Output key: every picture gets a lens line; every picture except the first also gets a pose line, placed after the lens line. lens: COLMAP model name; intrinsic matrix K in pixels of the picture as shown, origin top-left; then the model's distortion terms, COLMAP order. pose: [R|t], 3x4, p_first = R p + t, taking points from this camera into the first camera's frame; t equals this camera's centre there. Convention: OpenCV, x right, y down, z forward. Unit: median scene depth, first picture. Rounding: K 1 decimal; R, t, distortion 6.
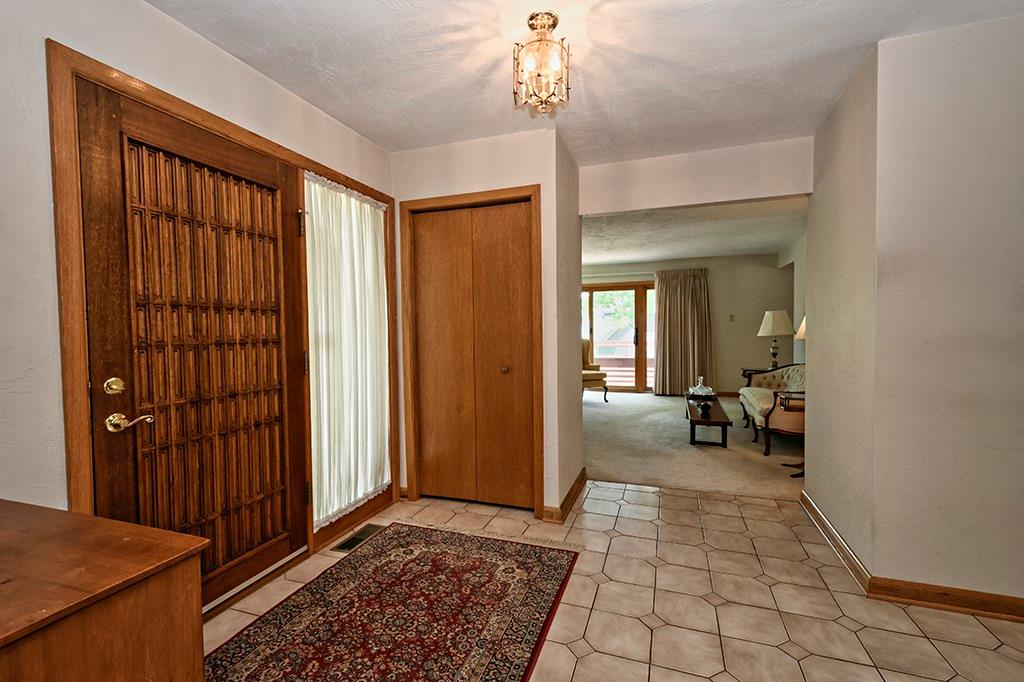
lens RADIAL K [[443.1, 0, 515.7], [0, 443.1, 337.8], [0, 0, 1]] dist [0.002379, 0.000131]
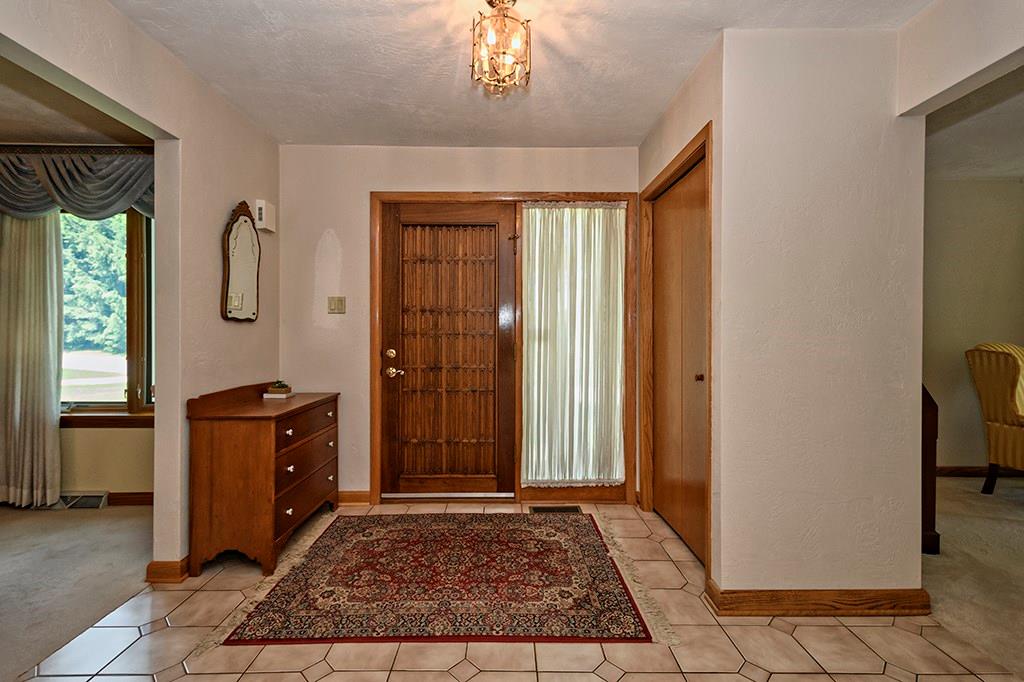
lens RADIAL K [[443.1, 0, 515.7], [0, 443.1, 337.8], [0, 0, 1]] dist [0.002379, 0.000131]
pose [[0.337034, 0.013368, -0.941398, 0.796813], [-0.027089, 0.999623, 0.004496, 0.010929], [0.941103, 0.023986, 0.337269, 0.608601]]
